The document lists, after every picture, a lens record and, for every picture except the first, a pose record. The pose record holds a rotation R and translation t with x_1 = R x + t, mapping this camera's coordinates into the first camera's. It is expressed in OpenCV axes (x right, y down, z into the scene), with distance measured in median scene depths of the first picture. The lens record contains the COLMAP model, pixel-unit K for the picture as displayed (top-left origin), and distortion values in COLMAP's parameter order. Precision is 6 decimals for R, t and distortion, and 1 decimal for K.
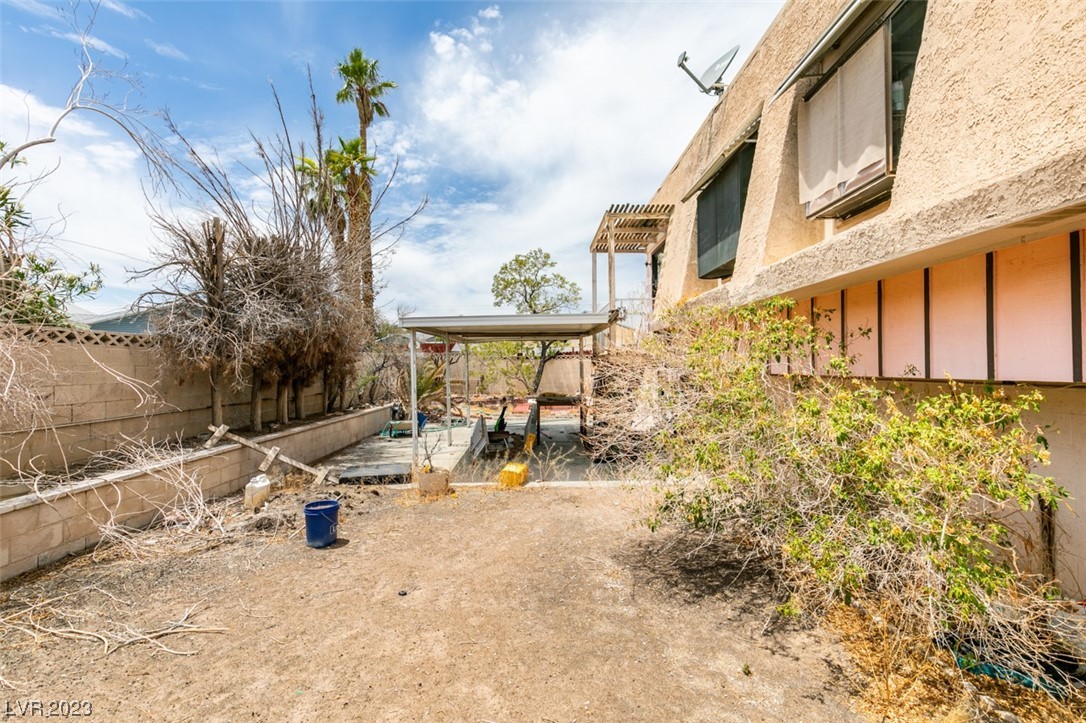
lens RADIAL K [[496.5, 0, 566.6], [0, 496.5, 362.1], [0, 0, 1]] dist [0.007912, -0.000640]
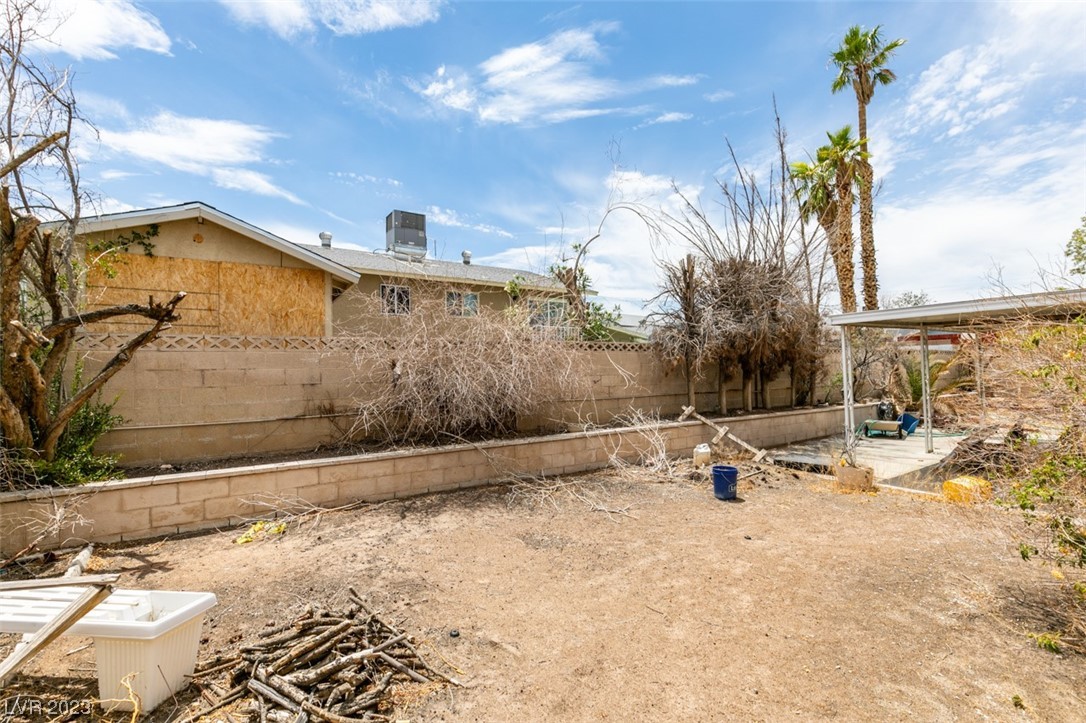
lens RADIAL K [[537.0, 0, 540.3], [0, 537.0, 365.4], [0, 0, 1]] dist [0.000519, 0.000183]
pose [[0.511036, -0.000728, -0.859559, 0.414681], [0.014558, 0.999864, 0.007808, -0.004381], [0.859436, -0.016504, 0.510976, -0.123814]]
